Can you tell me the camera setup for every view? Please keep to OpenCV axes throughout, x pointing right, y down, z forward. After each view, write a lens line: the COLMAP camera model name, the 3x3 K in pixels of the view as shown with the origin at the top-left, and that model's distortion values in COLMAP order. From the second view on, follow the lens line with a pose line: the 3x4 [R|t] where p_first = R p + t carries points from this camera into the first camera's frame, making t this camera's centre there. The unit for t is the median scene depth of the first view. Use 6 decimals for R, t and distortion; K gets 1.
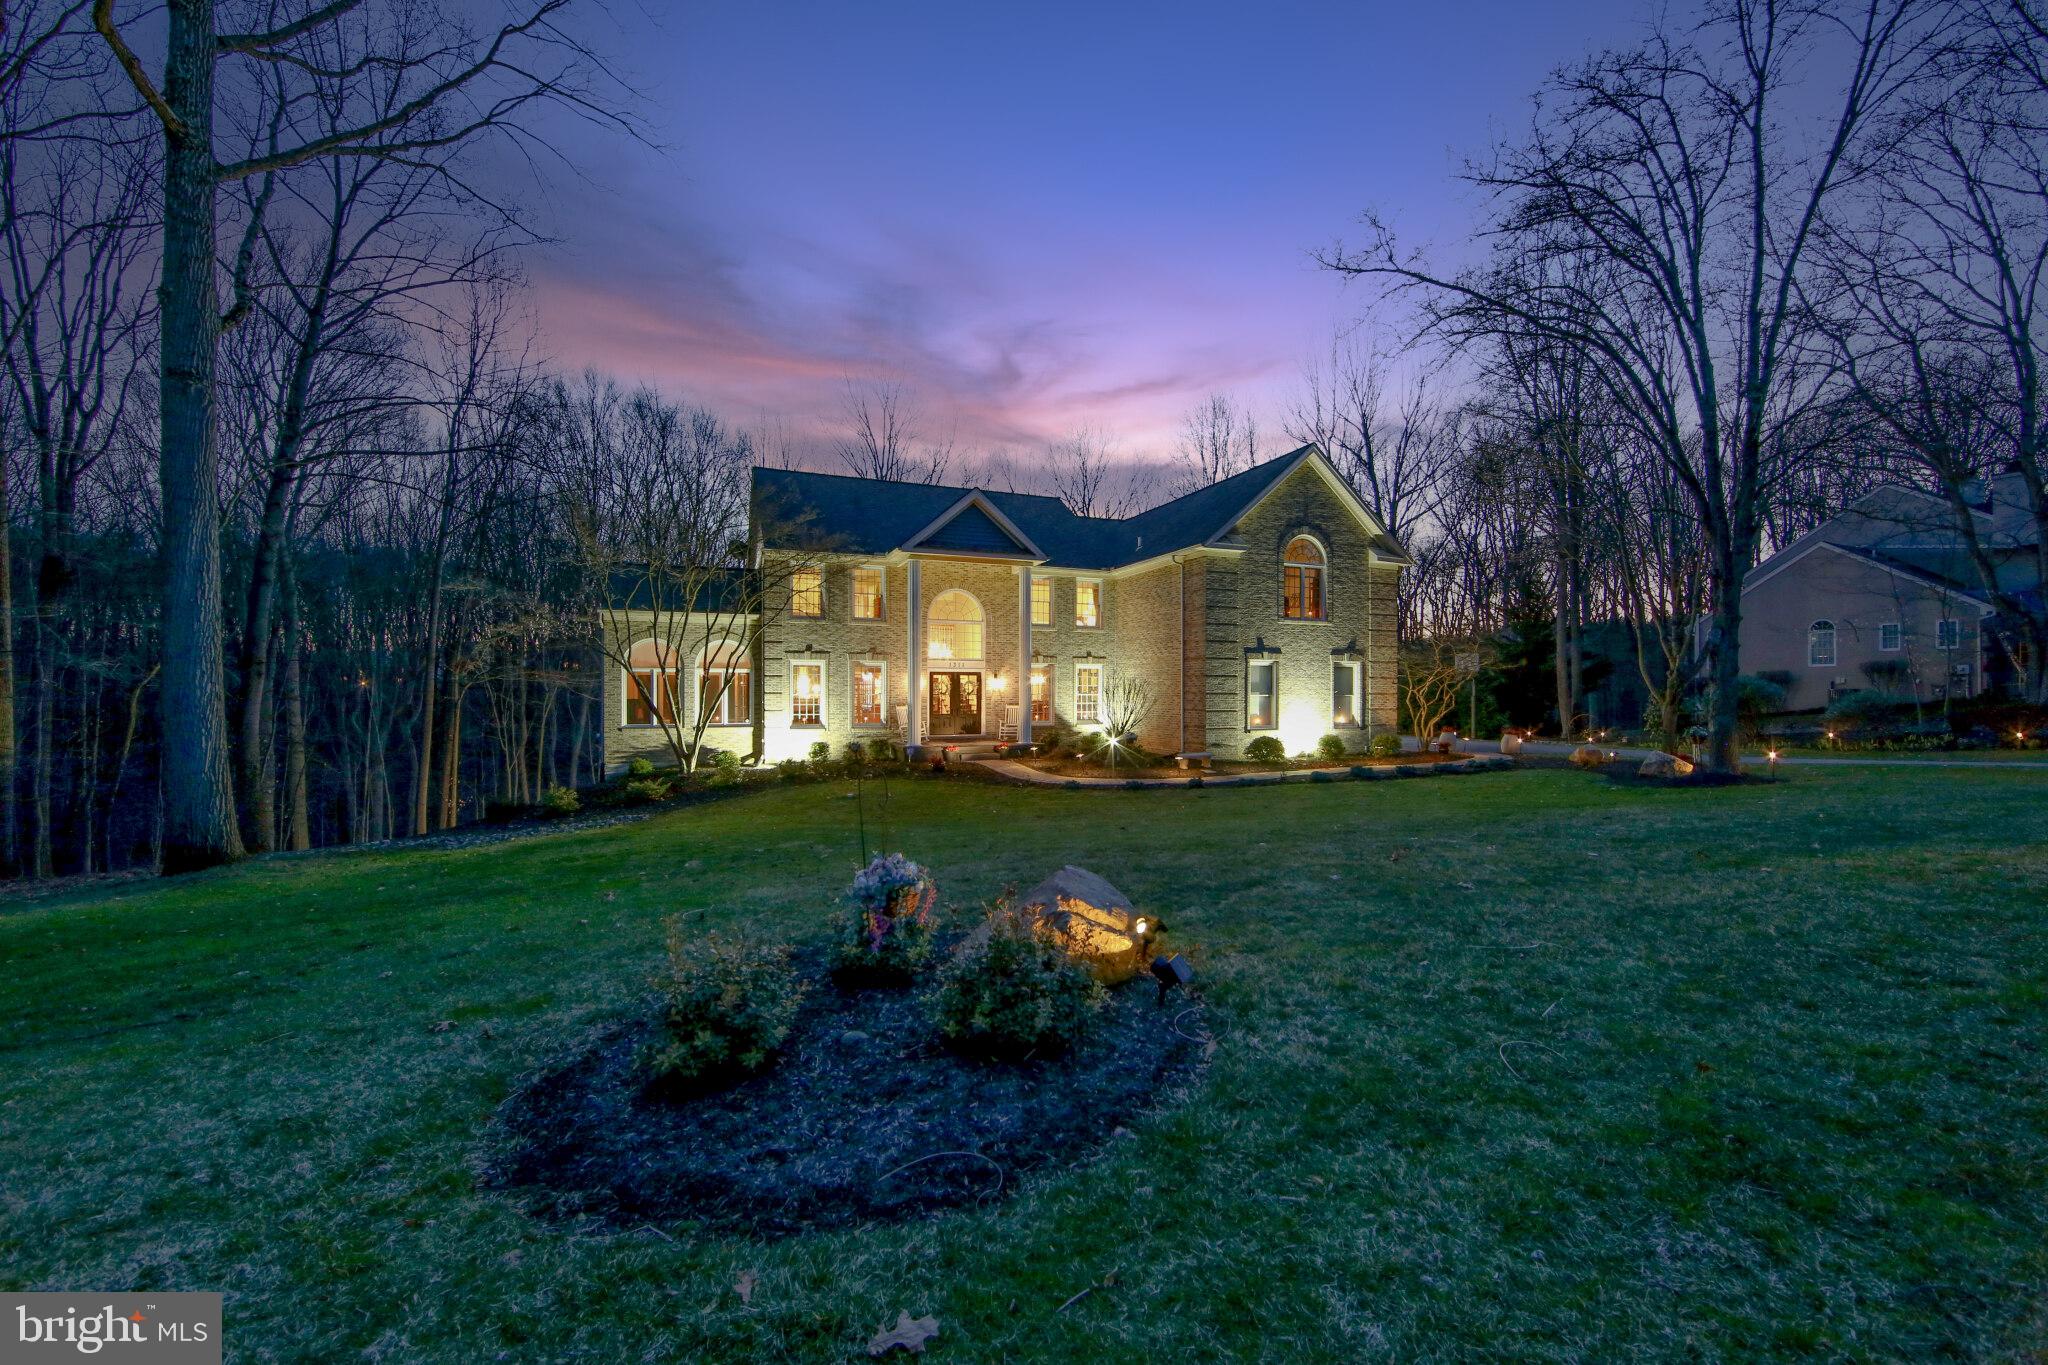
lens RADIAL K [[809.8, 0, 1024.0], [0, 809.8, 691.2], [0, 0, 1]] dist [-0.013963, 0.003428]
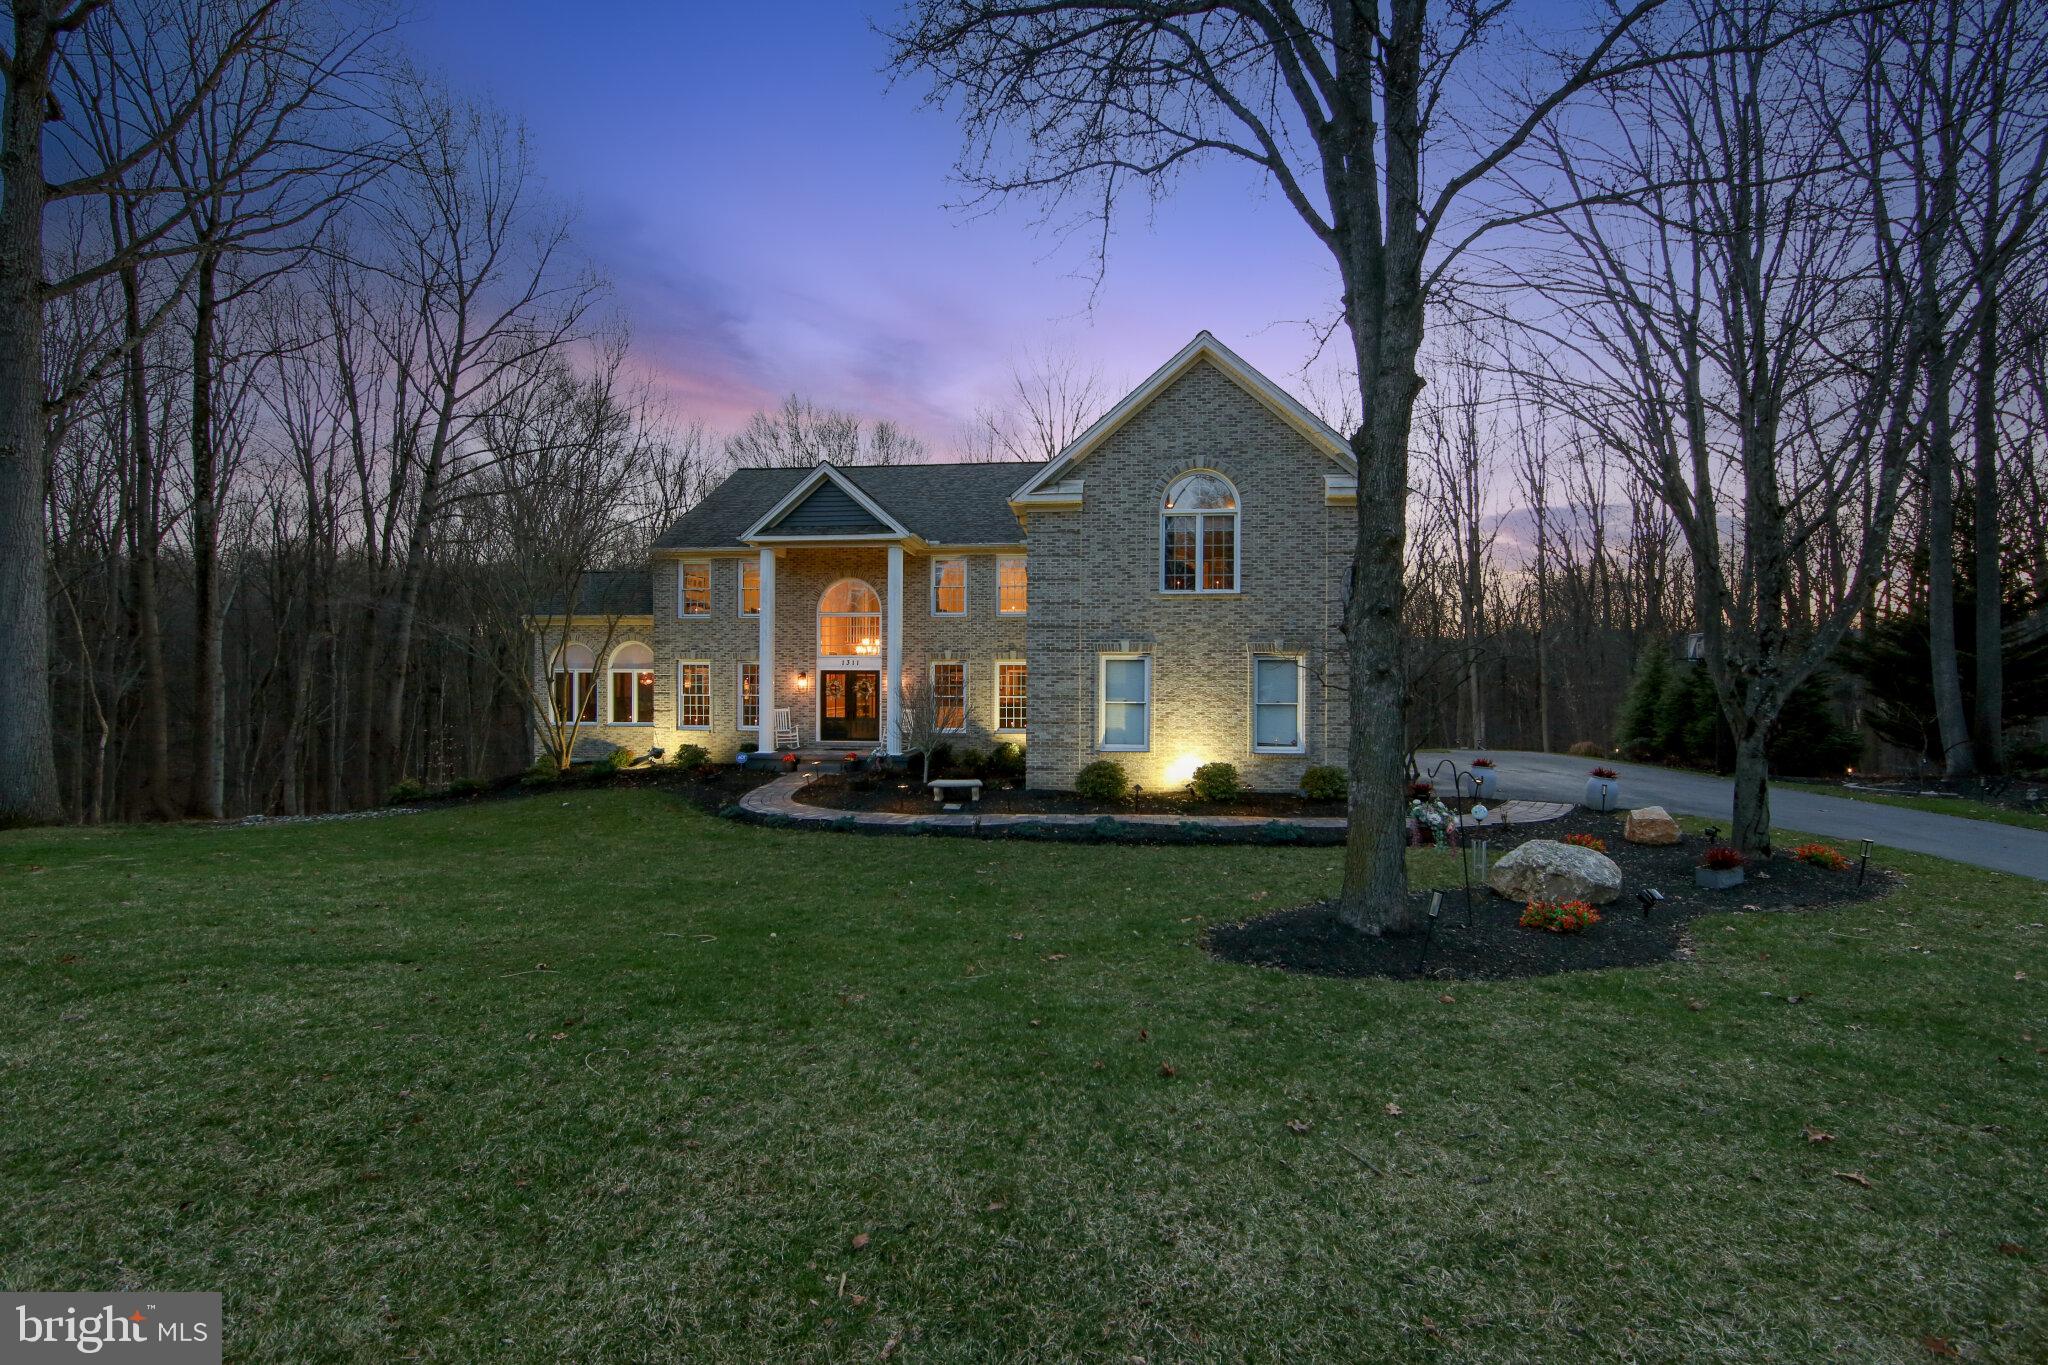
lens RADIAL K [[802.3, 0, 1018.6], [0, 802.3, 682.1], [0, 0, 1]] dist [-0.000376, -0.000098]
pose [[0.878793, 0.001176, -0.477202, 0.533702], [-0.001311, 0.999999, 0.000049, -0.012026], [0.477202, 0.000583, 0.878794, 0.330931]]
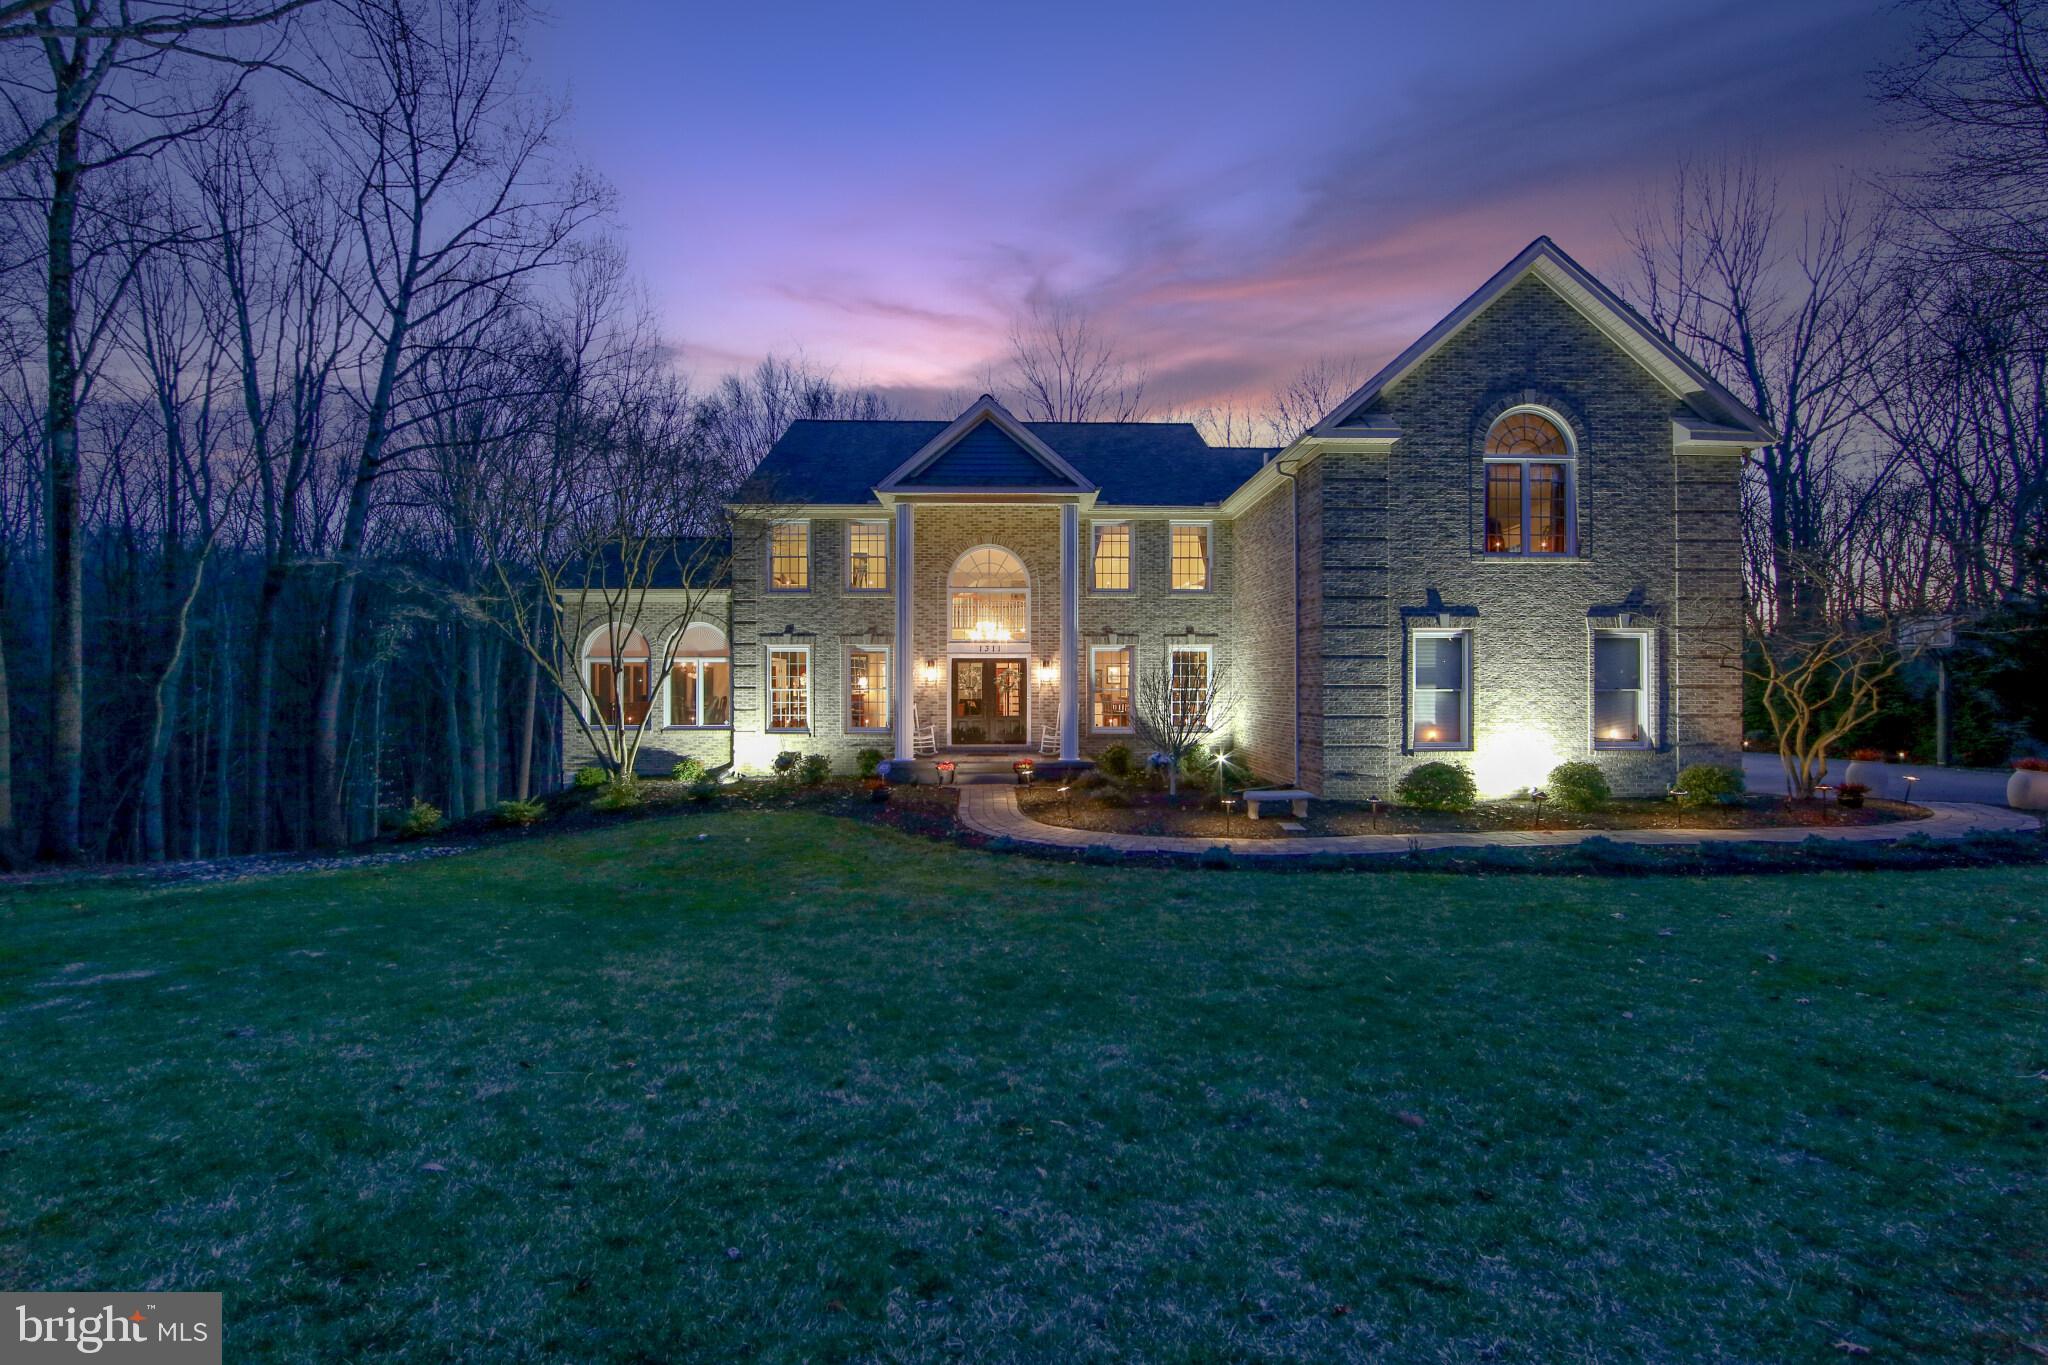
lens RADIAL K [[802.2, 0, 1024.0], [0, 802.2, 682.5], [0, 0, 1]] dist [-0.013199, 0.003496]
pose [[0.936059, -0.004183, -0.351817, 0.212281], [0.002459, 0.999983, -0.005347, 0.001929], [0.351833, 0.004140, 0.936053, 0.355990]]
